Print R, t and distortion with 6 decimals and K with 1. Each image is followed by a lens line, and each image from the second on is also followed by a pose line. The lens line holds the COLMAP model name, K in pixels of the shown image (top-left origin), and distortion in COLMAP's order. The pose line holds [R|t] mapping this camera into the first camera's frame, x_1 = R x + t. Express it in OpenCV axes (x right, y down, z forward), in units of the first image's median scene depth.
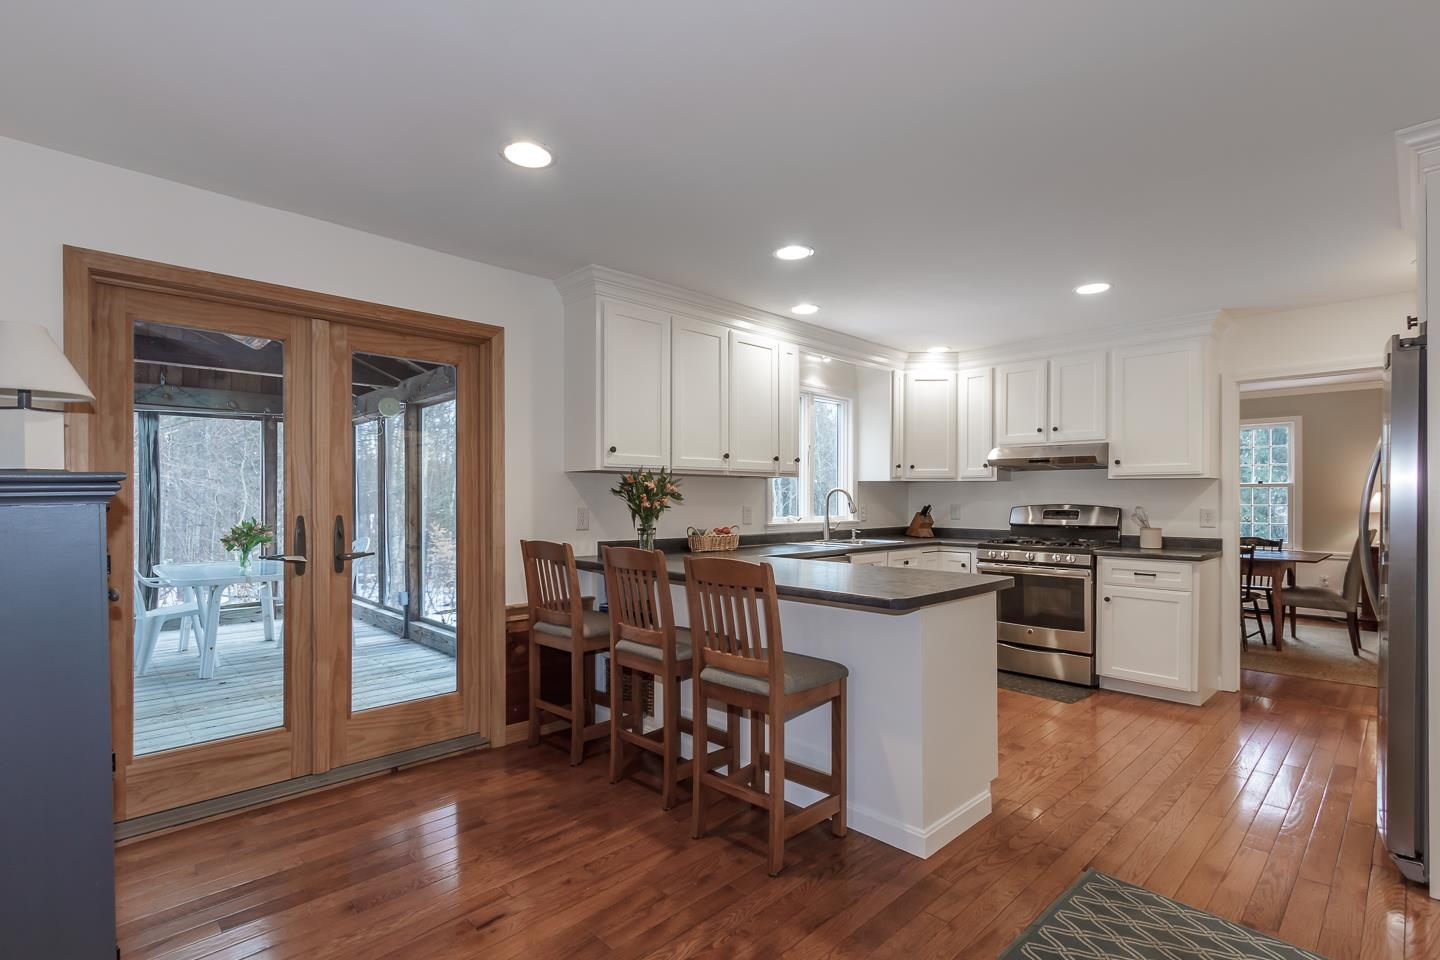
lens RADIAL K [[658.7, 0, 698.1], [0, 658.7, 509.2], [0, 0, 1]] dist [0.001344, -0.000016]
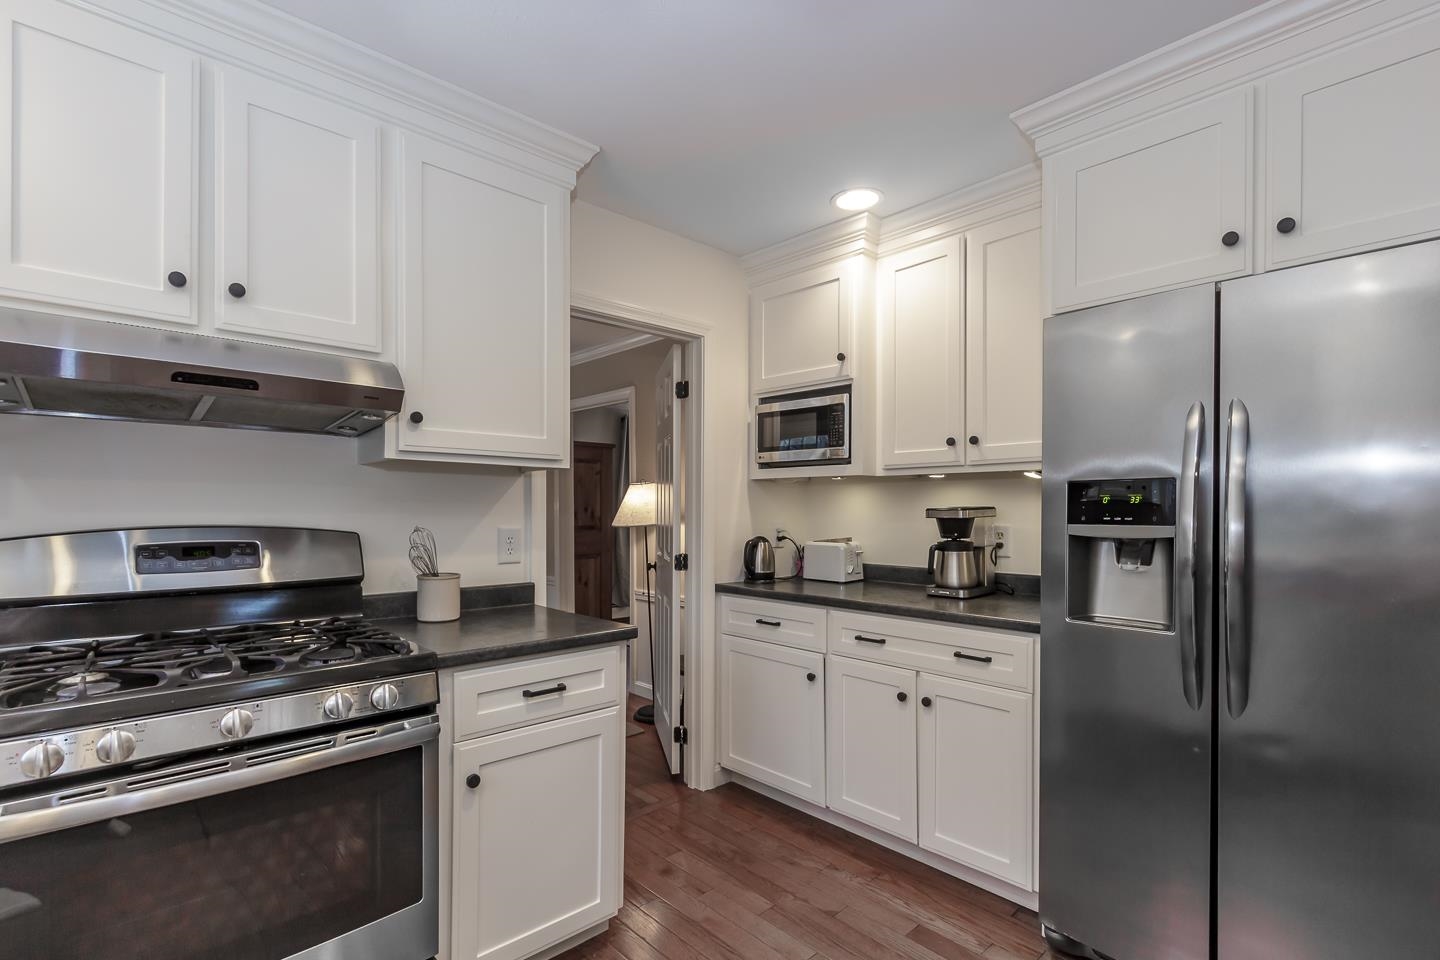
lens RADIAL K [[658.7, 0, 698.1], [0, 658.7, 509.2], [0, 0, 1]] dist [0.001344, -0.000016]
pose [[0.002760, 0.000855, 0.999996, 0.236378], [0.010223, 0.999947, -0.000883, -0.013367], [-0.999944, 0.010225, 0.002751, 0.817775]]
